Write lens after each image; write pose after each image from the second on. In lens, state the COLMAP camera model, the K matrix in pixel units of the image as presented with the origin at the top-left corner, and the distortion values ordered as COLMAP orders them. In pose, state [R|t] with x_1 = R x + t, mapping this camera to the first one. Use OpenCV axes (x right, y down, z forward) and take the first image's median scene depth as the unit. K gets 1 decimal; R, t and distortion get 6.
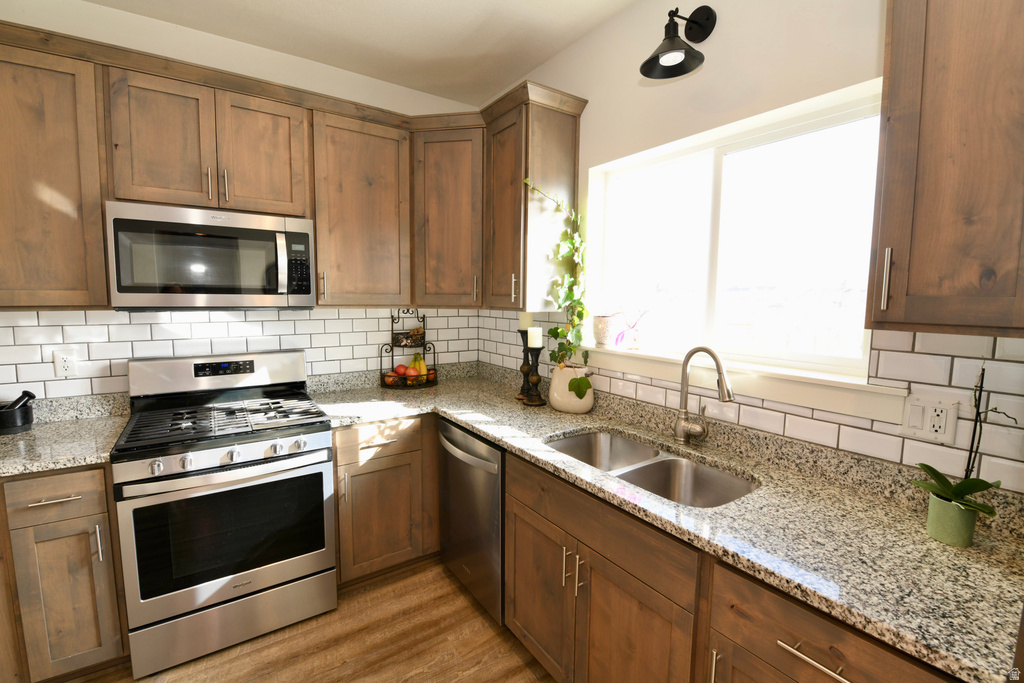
lens RADIAL K [[444.1, 0, 511.9], [0, 444.1, 339.9], [0, 0, 1]] dist [-0.006026, -0.008019]
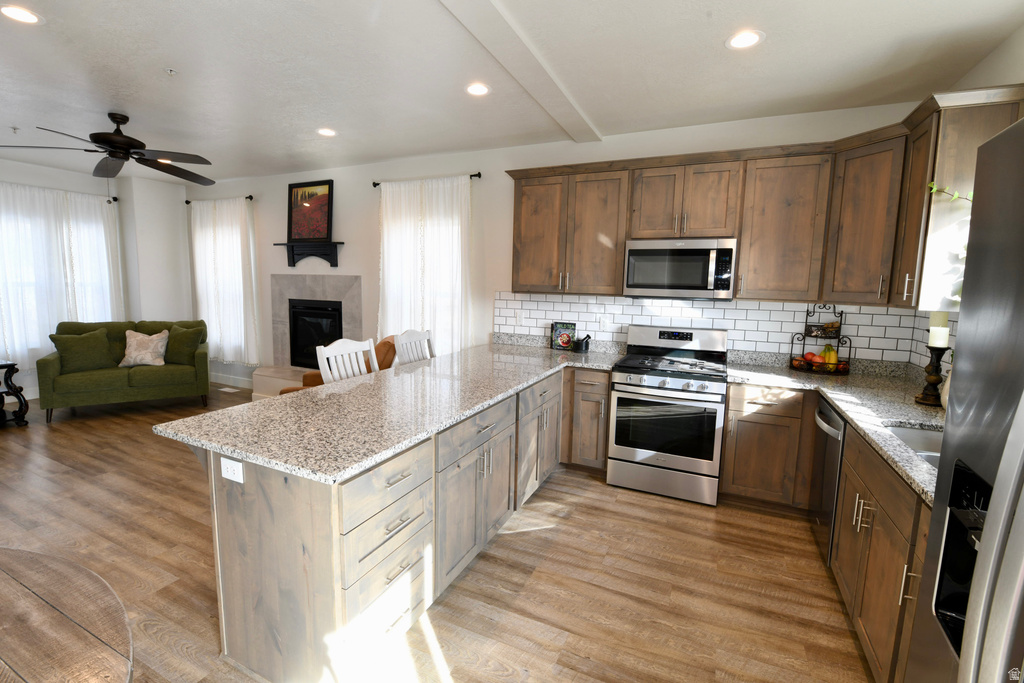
lens RADIAL K [[443.0, 0, 511.7], [0, 443.0, 336.6], [0, 0, 1]] dist [-0.007944, -0.007396]
pose [[0.508751, 0.101073, -0.854960, 0.456231], [-0.102201, 0.993153, 0.056595, 0.040419], [0.854826, 0.058585, 0.515597, -0.361307]]
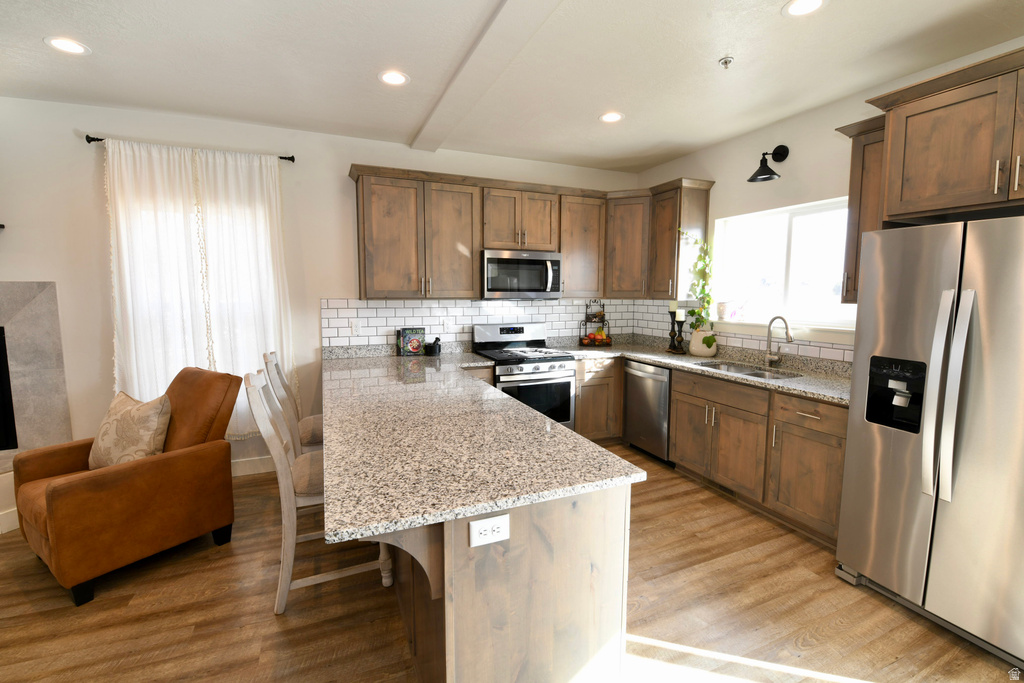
lens RADIAL K [[444.1, 0, 511.9], [0, 444.1, 337.9], [0, 0, 1]] dist [-0.006026, -0.008019]
pose [[0.979853, 0.011837, -0.199367, -0.285034], [-0.011161, 0.999928, 0.004518, 0.095029], [0.199406, -0.002202, 0.979914, -0.972830]]
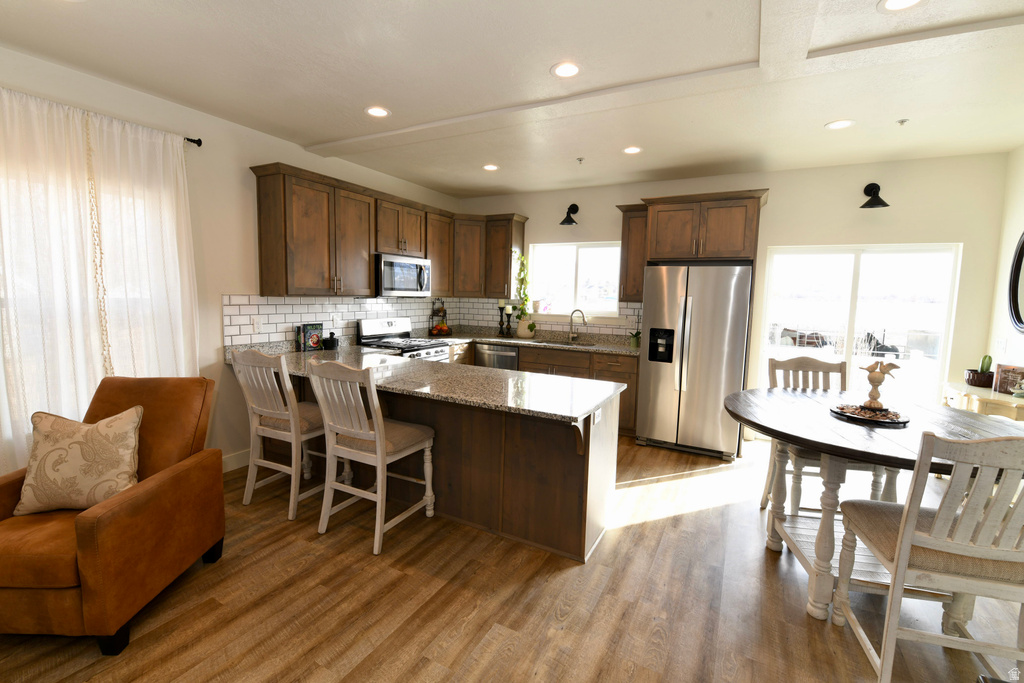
lens RADIAL K [[443.0, 0, 512.4], [0, 443.0, 336.9], [0, 0, 1]] dist [-0.007944, -0.007396]
pose [[0.889377, -0.034865, 0.455844, -1.203192], [0.030740, 0.999392, 0.016462, 0.119822], [-0.456140, -0.000629, 0.889908, -1.360800]]
